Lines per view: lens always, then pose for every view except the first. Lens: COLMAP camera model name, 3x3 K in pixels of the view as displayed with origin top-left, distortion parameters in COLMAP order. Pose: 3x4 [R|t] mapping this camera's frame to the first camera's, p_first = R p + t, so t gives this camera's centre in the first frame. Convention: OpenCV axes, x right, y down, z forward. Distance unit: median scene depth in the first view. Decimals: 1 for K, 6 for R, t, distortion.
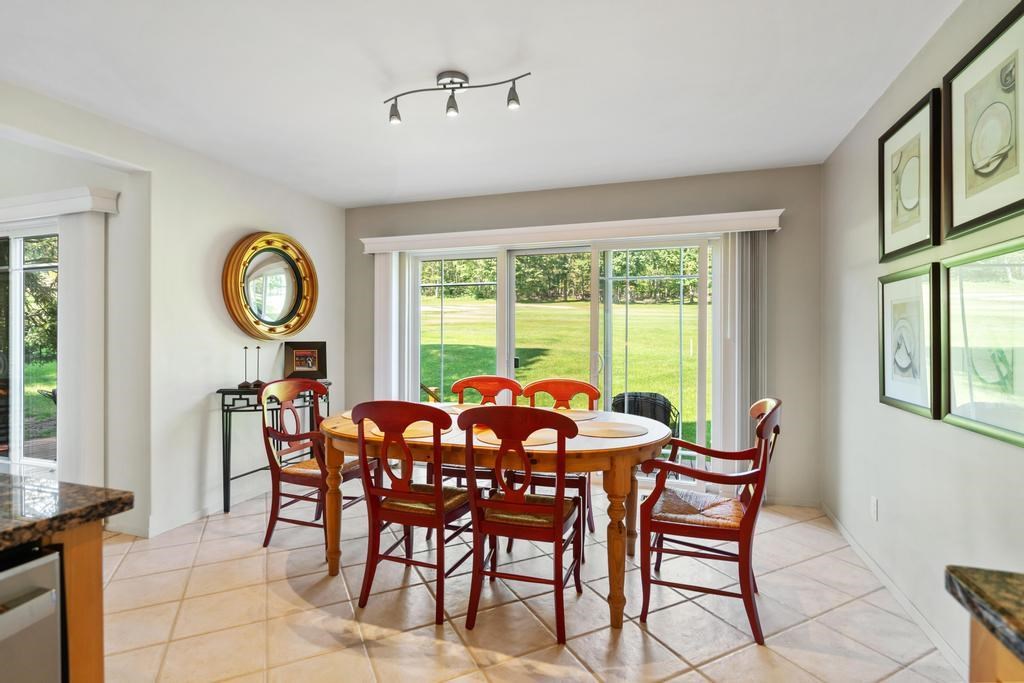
lens RADIAL K [[492.5, 0, 513.3], [0, 492.5, 339.6], [0, 0, 1]] dist [-0.002477, -0.000220]
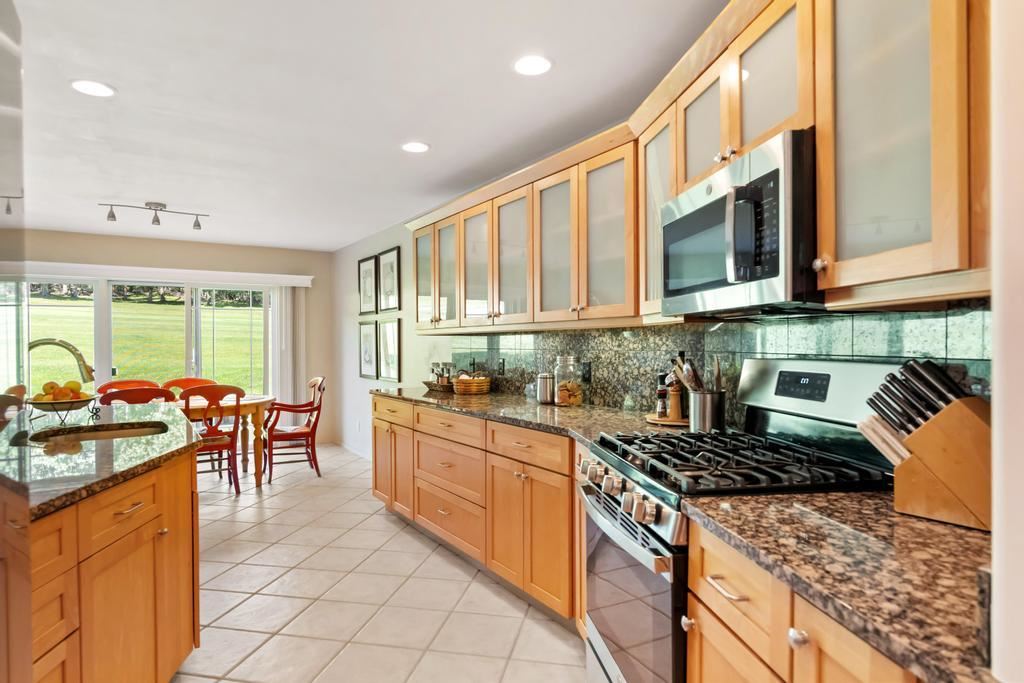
lens RADIAL K [[609.5, 0, 512.2], [0, 609.5, 344.2], [0, 0, 1]] dist [0.000524, 0.000563]
pose [[0.636656, -0.010548, 0.771076, -1.002741], [0.012928, 0.999912, 0.003003, -0.025290], [-0.771040, 0.008057, 0.636736, -1.372286]]
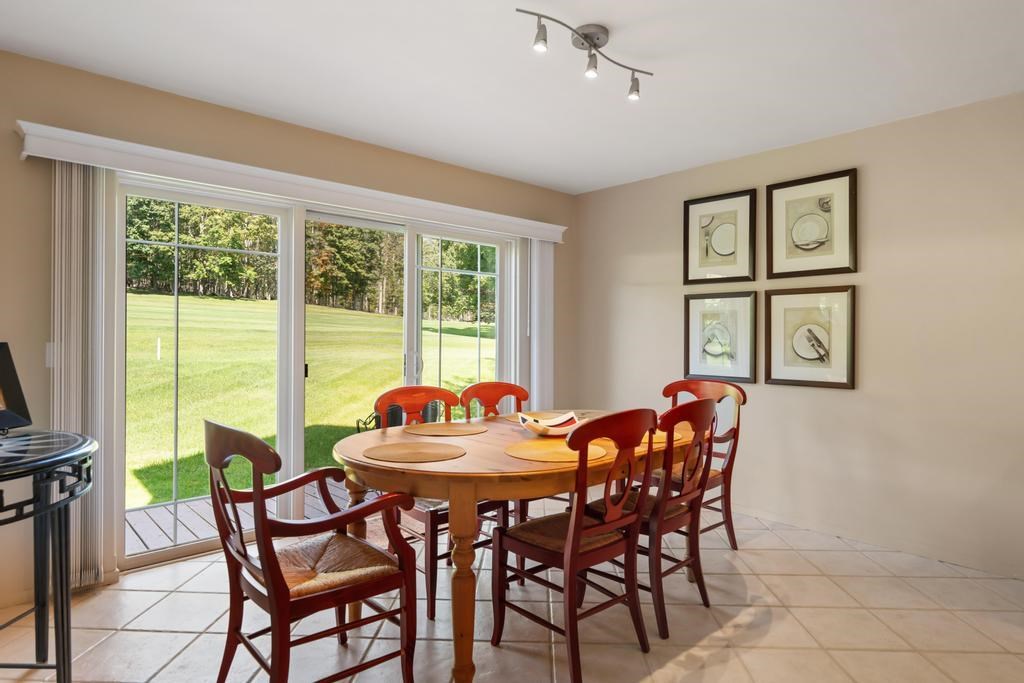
lens RADIAL K [[580.7, 0, 510.7], [0, 580.7, 338.1], [0, 0, 1]] dist [-0.000130, 0.000901]
pose [[0.485217, -0.001927, 0.874391, -1.080483], [0.002338, 0.999997, 0.000907, 0.001460], [-0.874390, 0.001604, 0.485220, 0.630673]]
